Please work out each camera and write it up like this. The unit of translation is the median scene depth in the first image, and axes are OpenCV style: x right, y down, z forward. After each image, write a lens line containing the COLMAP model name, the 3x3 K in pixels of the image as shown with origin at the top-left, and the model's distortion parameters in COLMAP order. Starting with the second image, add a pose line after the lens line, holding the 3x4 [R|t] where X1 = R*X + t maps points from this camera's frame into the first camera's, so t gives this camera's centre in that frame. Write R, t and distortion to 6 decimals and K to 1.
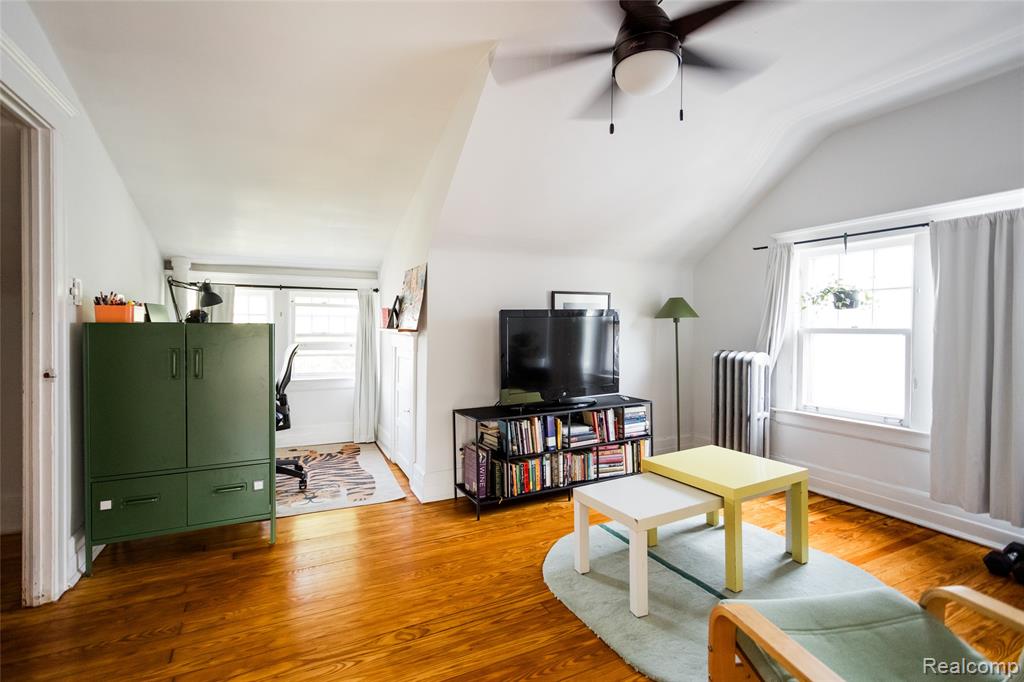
lens RADIAL K [[485.3, 0, 498.7], [0, 485.3, 326.4], [0, 0, 1]] dist [-0.010195, -0.000296]
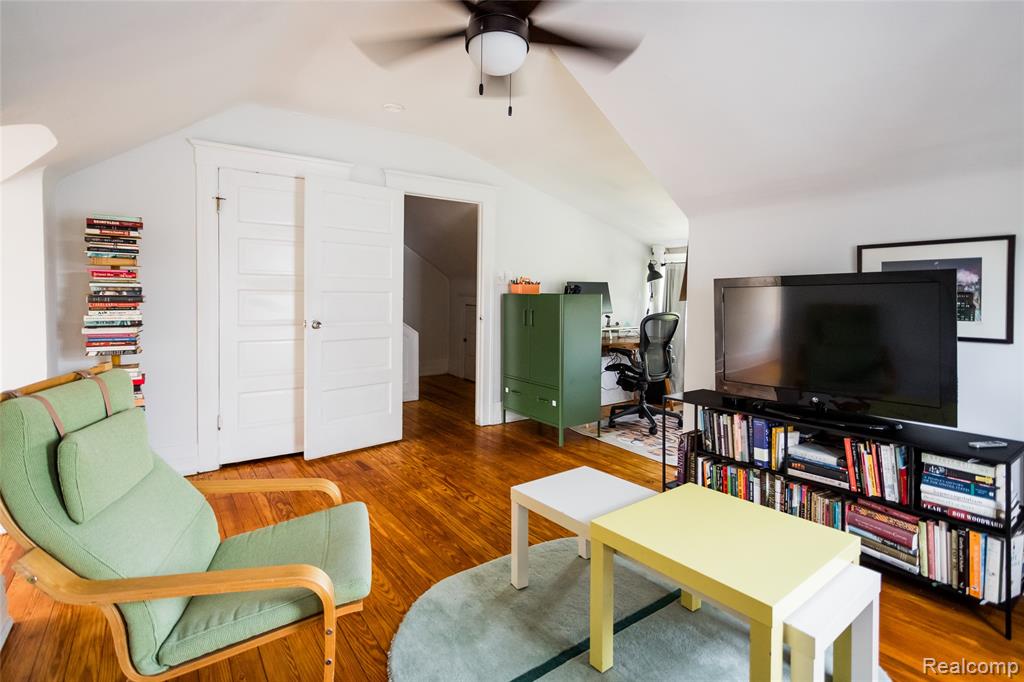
lens RADIAL K [[485.3, 0, 502.8], [0, 485.3, 293.6], [0, 0, 1]] dist [-0.010195, -0.000296]
pose [[0.160646, -0.000369, -0.987012, 0.795708], [-0.010202, 0.999946, -0.002035, -0.002770], [0.986959, 0.010397, 0.160633, 0.503291]]
